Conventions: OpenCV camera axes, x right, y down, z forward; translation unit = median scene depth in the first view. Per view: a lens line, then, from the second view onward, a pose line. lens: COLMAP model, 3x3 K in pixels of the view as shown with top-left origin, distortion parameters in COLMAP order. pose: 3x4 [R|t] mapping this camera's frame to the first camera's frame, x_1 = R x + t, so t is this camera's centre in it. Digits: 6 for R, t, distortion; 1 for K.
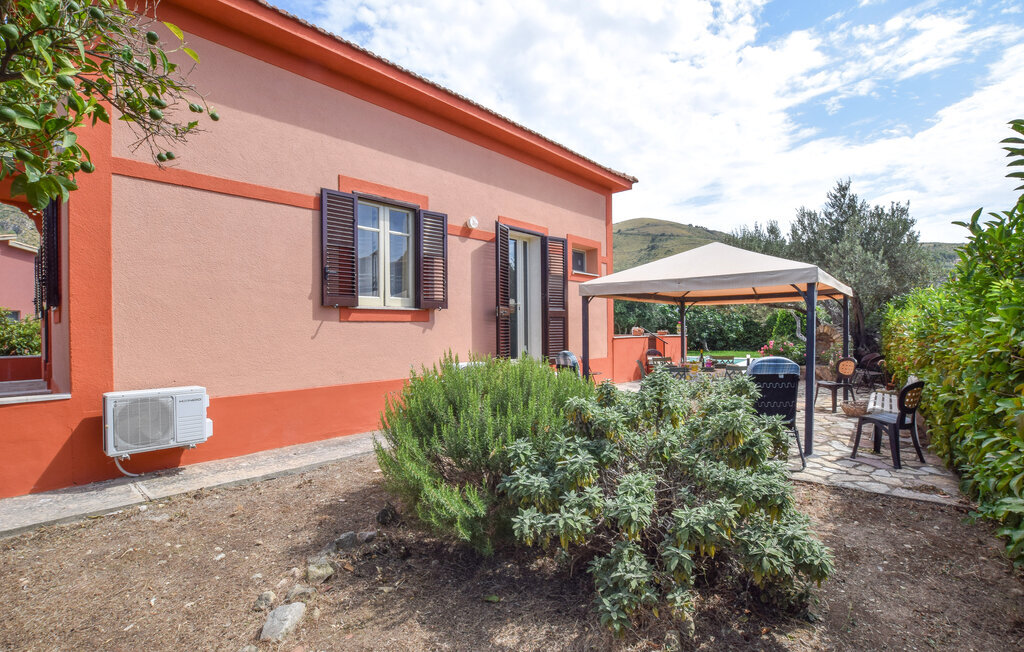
lens RADIAL K [[463.9, 0, 512.0], [0, 463.9, 326.0], [0, 0, 1]] dist [-0.024538, 0.000064]
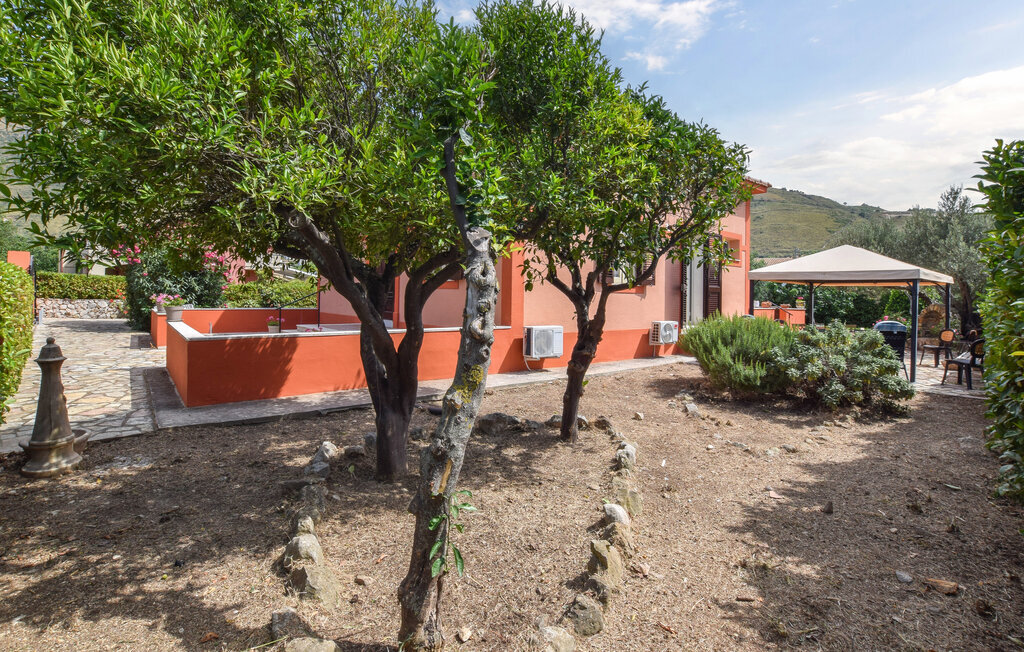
lens RADIAL K [[492.4, 0, 511.7], [0, 492.4, 284.7], [0, 0, 1]] dist [0.001334, 0.000225]
pose [[0.991140, 0.027369, -0.129970, -0.284301], [-0.029714, 0.999428, -0.016139, 0.000255], [0.129454, 0.019858, 0.991387, -0.481083]]
